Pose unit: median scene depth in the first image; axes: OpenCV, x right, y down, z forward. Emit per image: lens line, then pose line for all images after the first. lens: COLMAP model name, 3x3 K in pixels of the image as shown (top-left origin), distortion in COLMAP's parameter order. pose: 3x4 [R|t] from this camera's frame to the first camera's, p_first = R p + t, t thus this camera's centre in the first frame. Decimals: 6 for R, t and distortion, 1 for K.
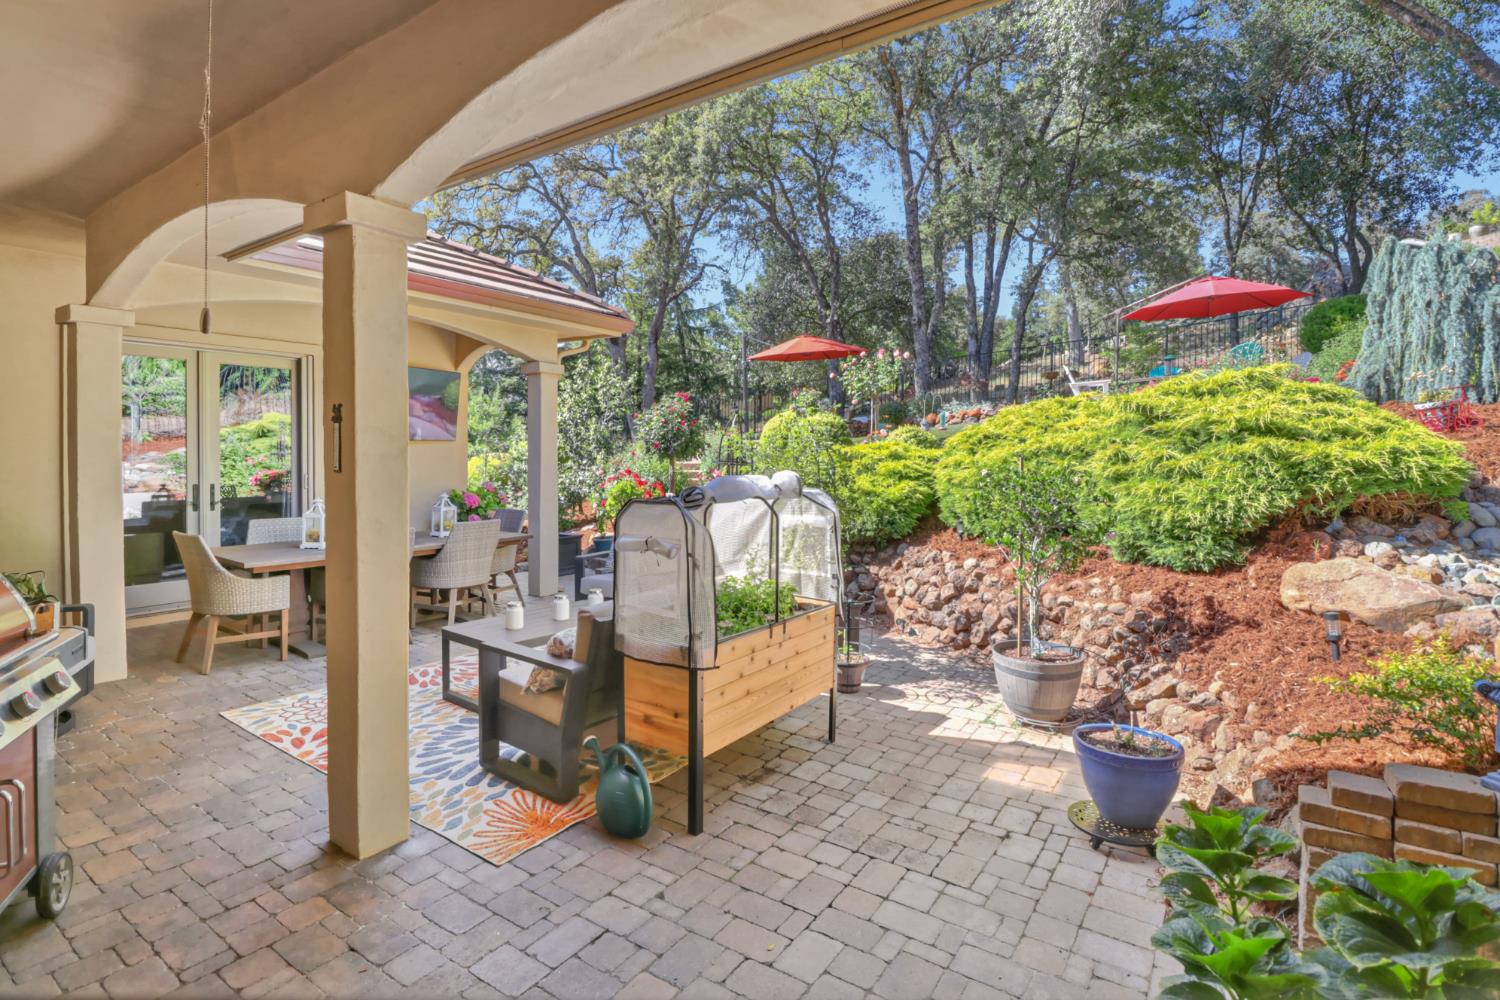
lens RADIAL K [[715.4, 0, 743.2], [0, 715.4, 470.2], [0, 0, 1]] dist [-0.003958, -0.010598]
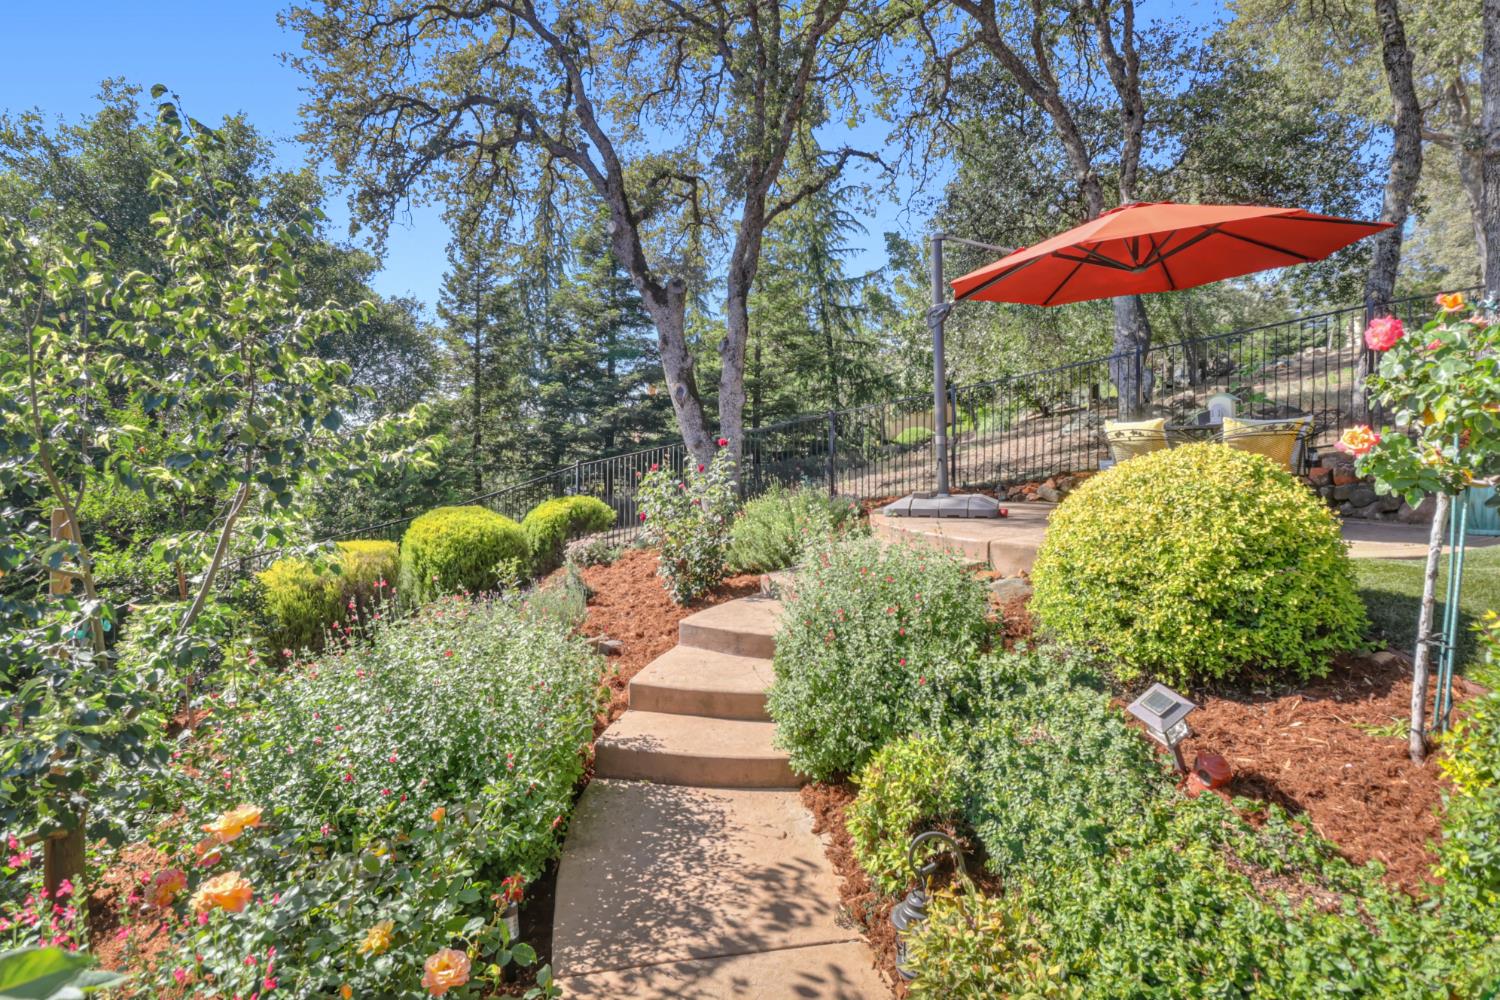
lens RADIAL K [[715.4, 0, 747.3], [0, 715.4, 465.4], [0, 0, 1]] dist [-0.003958, -0.010598]
pose [[0.974340, -0.003159, -0.225061, -0.033959], [-0.002980, 0.999633, -0.026931, -0.163069], [0.225064, 0.026911, 0.973972, 1.732860]]
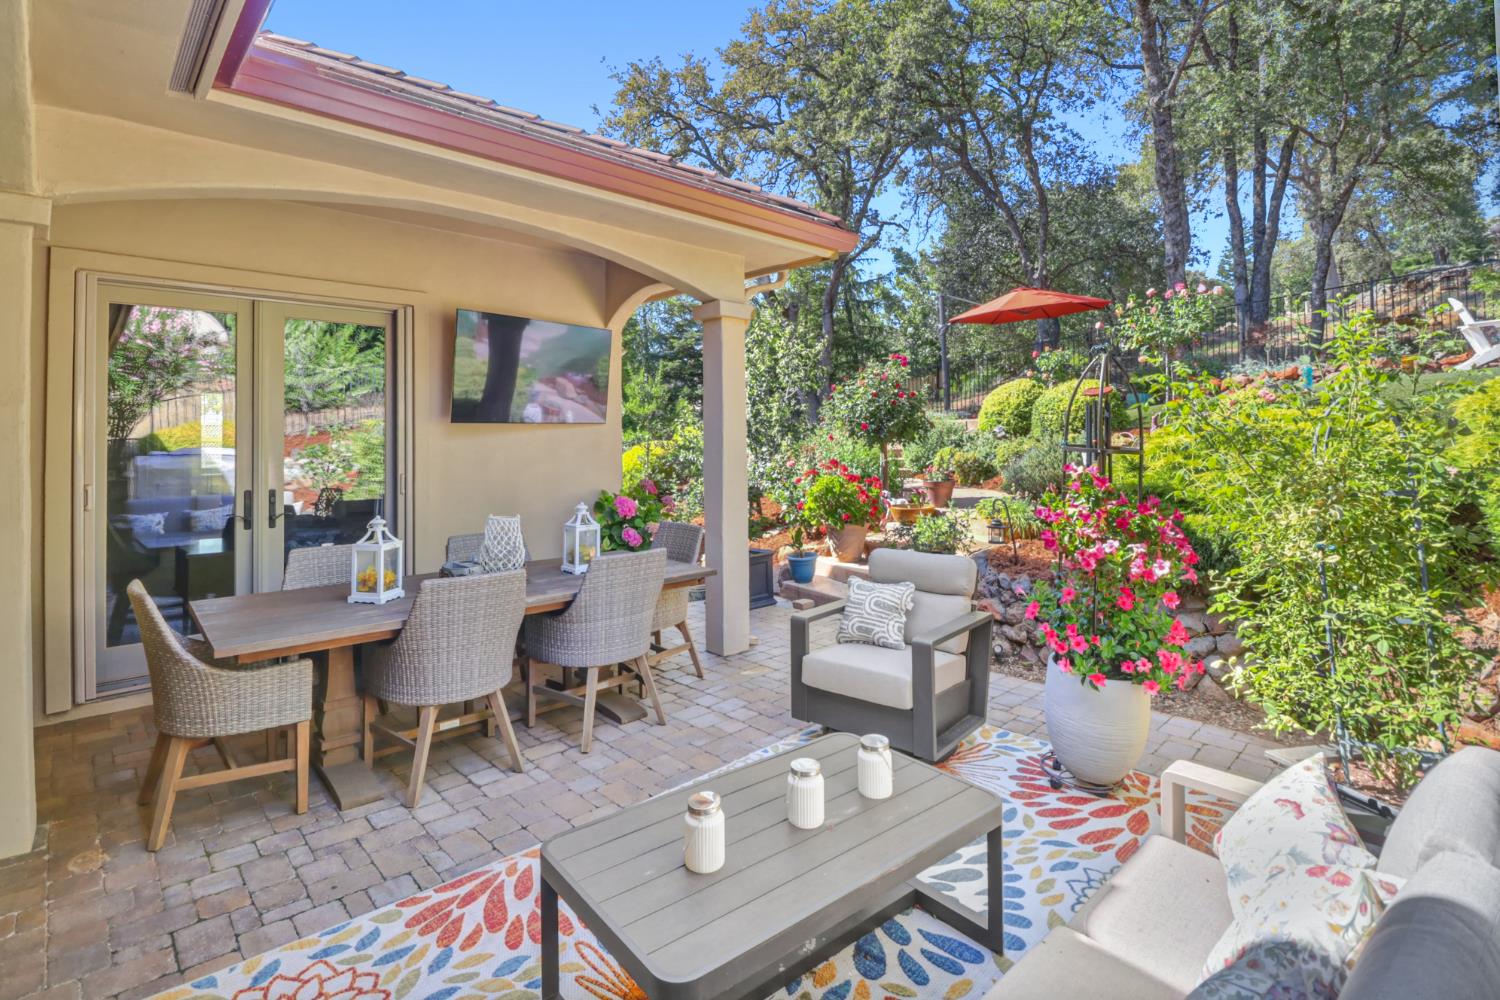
lens RADIAL K [[715.4, 0, 746.5], [0, 715.4, 423.5], [0, 0, 1]] dist [-0.003958, -0.010598]
pose [[0.977772, -0.021872, -0.208529, -0.143202], [0.012415, 0.998839, -0.046552, -0.007233], [0.209305, 0.042929, 0.976908, 0.412437]]
